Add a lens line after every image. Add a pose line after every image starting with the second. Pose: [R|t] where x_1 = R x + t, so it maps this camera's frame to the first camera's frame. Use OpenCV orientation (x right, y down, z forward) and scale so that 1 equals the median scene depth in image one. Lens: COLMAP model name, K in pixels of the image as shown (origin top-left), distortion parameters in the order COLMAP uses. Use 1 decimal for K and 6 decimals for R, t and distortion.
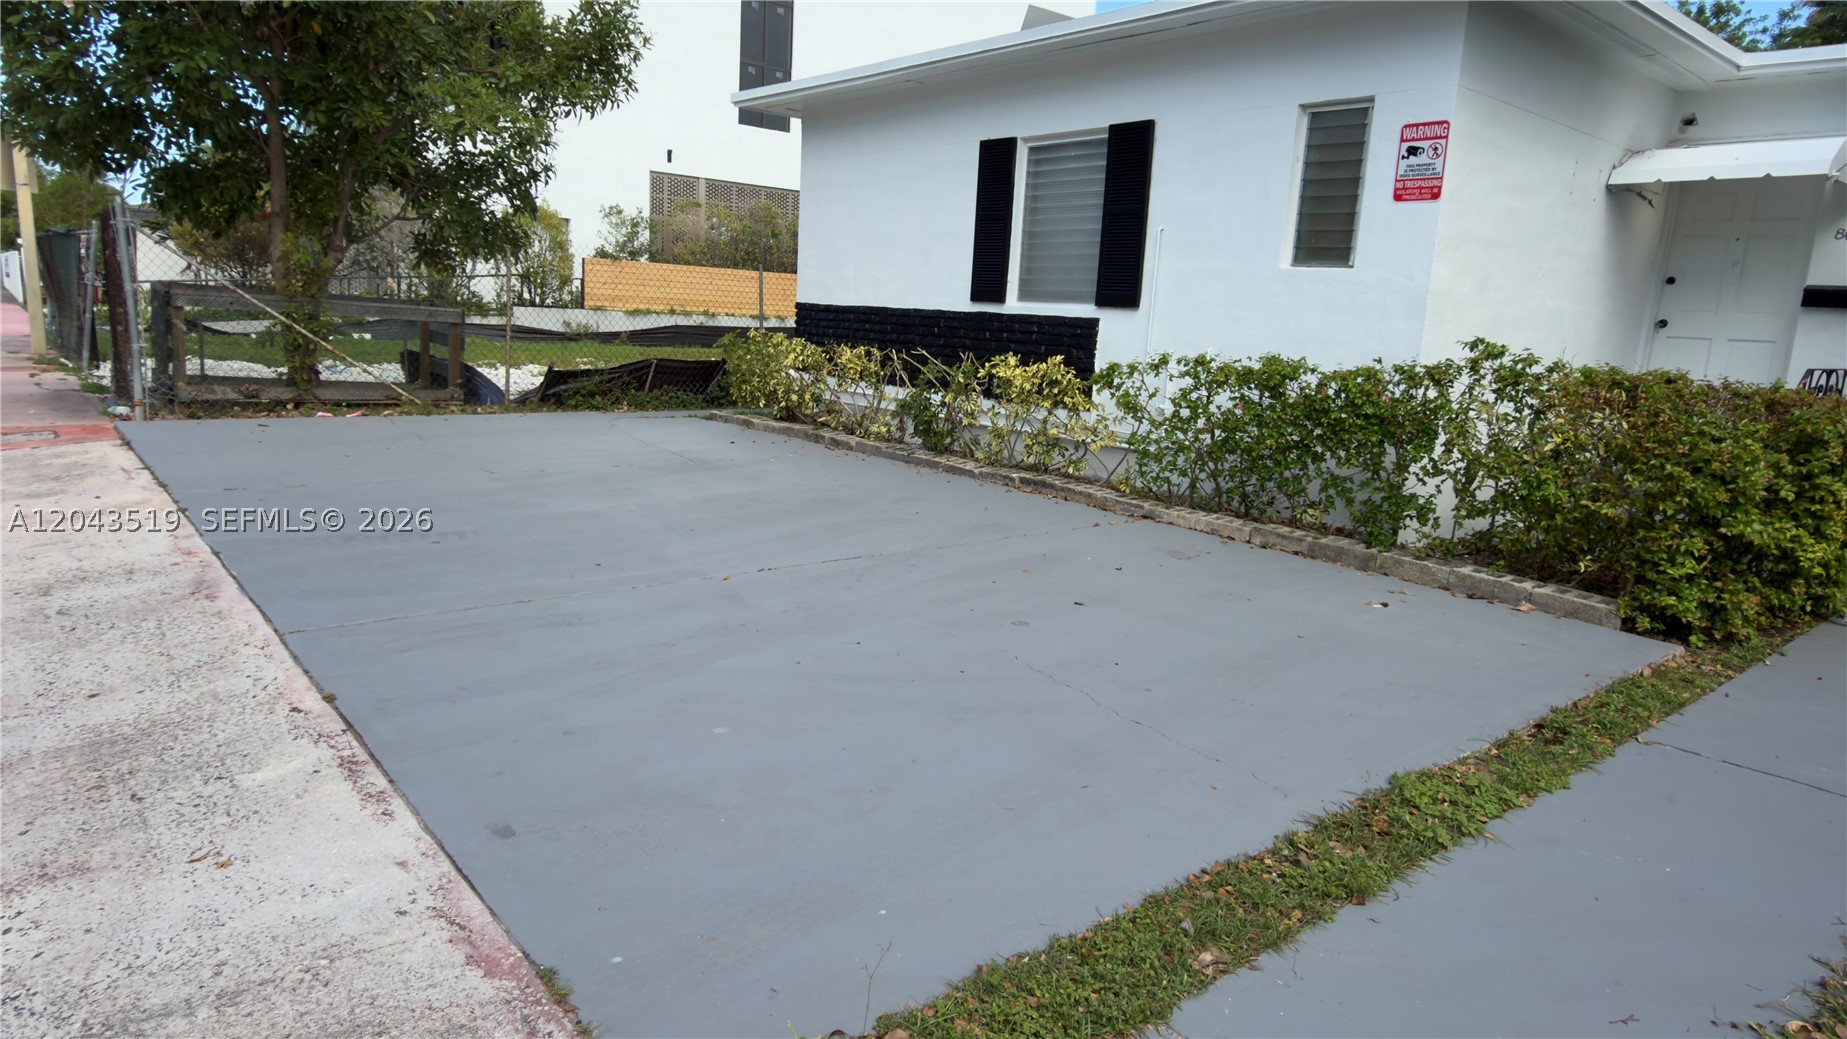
lens RADIAL K [[1116.0, 0, 922.7], [0, 1116.0, 522.7], [0, 0, 1]] dist [0.000473, -0.000131]
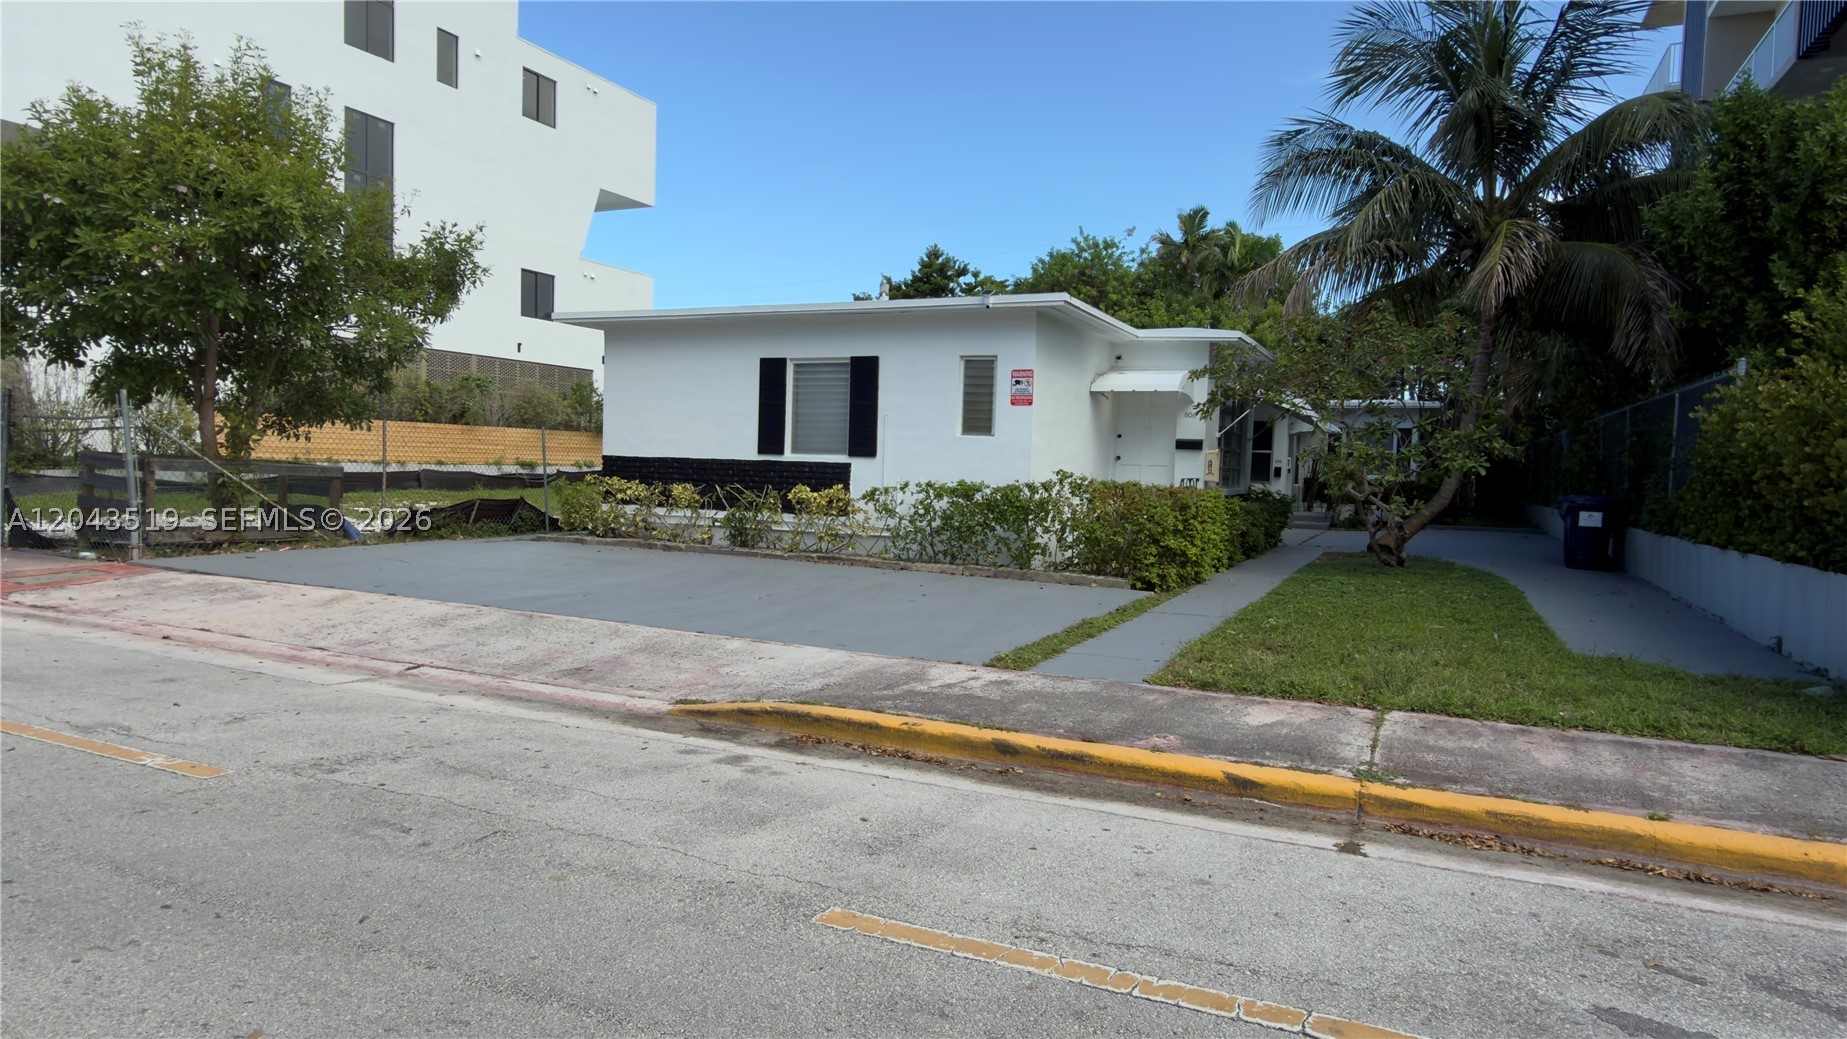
lens RADIAL K [[1116.0, 0, 923.0], [0, 1116.0, 524.0], [0, 0, 1]] dist [0.000473, -0.000131]
pose [[0.905409, -0.049836, 0.421606, -0.529115], [0.097584, 0.990926, -0.092433, 0.092556], [-0.413174, 0.124831, 0.902056, -0.672135]]
